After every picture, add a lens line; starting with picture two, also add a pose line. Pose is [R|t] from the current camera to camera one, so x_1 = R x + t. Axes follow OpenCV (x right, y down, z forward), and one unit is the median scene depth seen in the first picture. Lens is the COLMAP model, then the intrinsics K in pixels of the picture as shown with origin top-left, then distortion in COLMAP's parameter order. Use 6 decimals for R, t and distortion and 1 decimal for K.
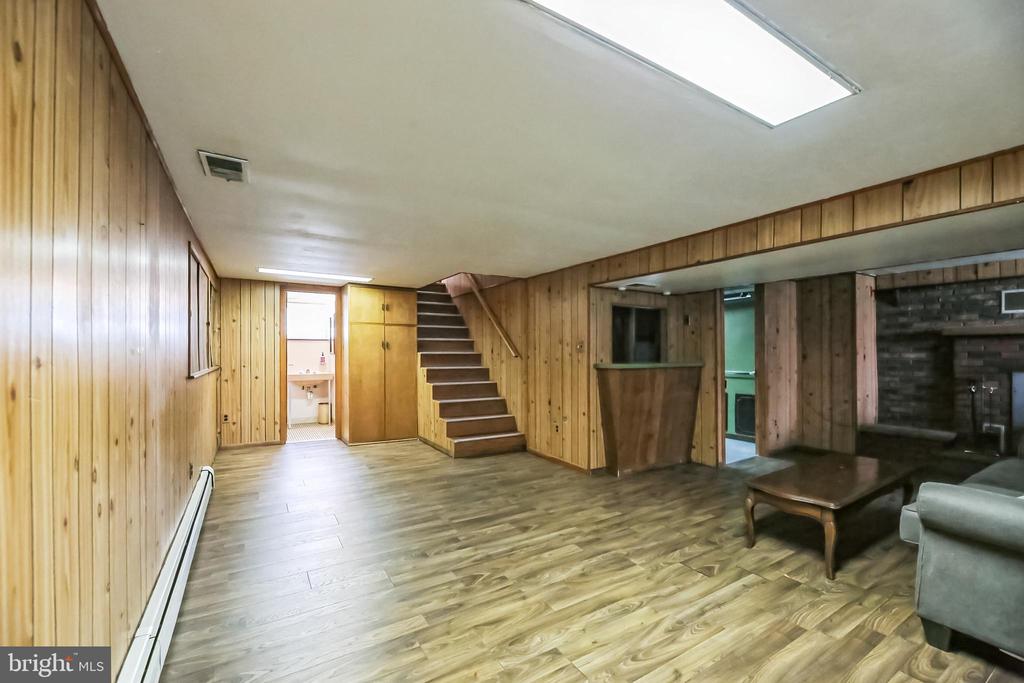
lens RADIAL K [[424.9, 0, 511.6], [0, 424.9, 349.8], [0, 0, 1]] dist [-0.000478, -0.000965]
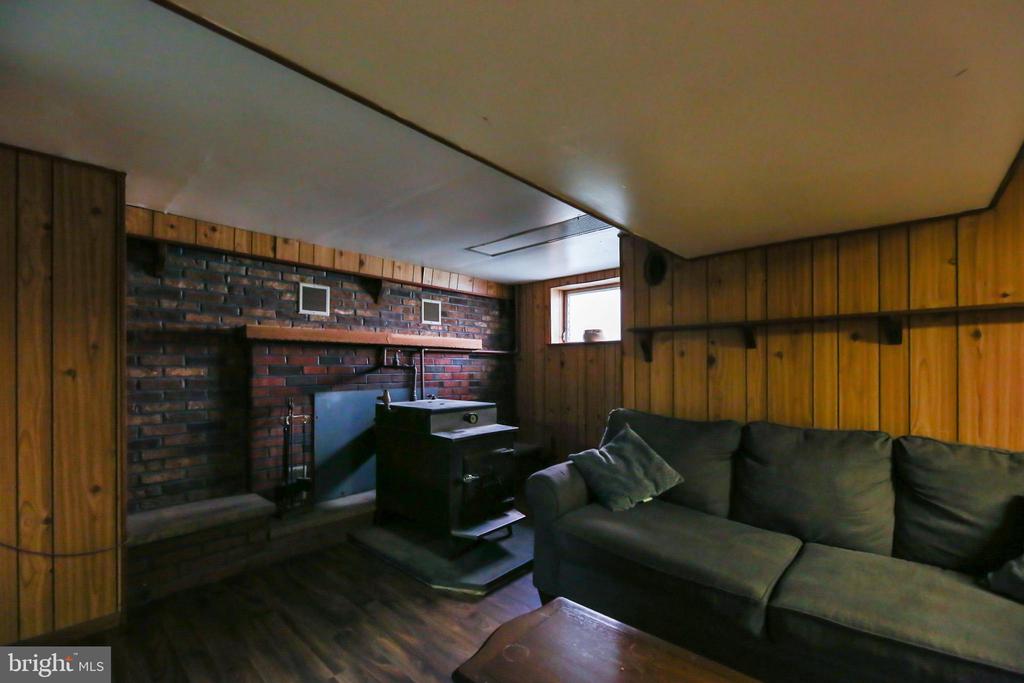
lens RADIAL K [[424.9, 0, 494.9], [0, 424.9, 369.7], [0, 0, 1]] dist [-0.000478, -0.000965]
pose [[-0.253450, -0.004604, 0.967338, 0.334091], [-0.005707, 0.999978, 0.003264, 0.006472], [-0.967332, -0.004694, -0.253470, 0.792790]]
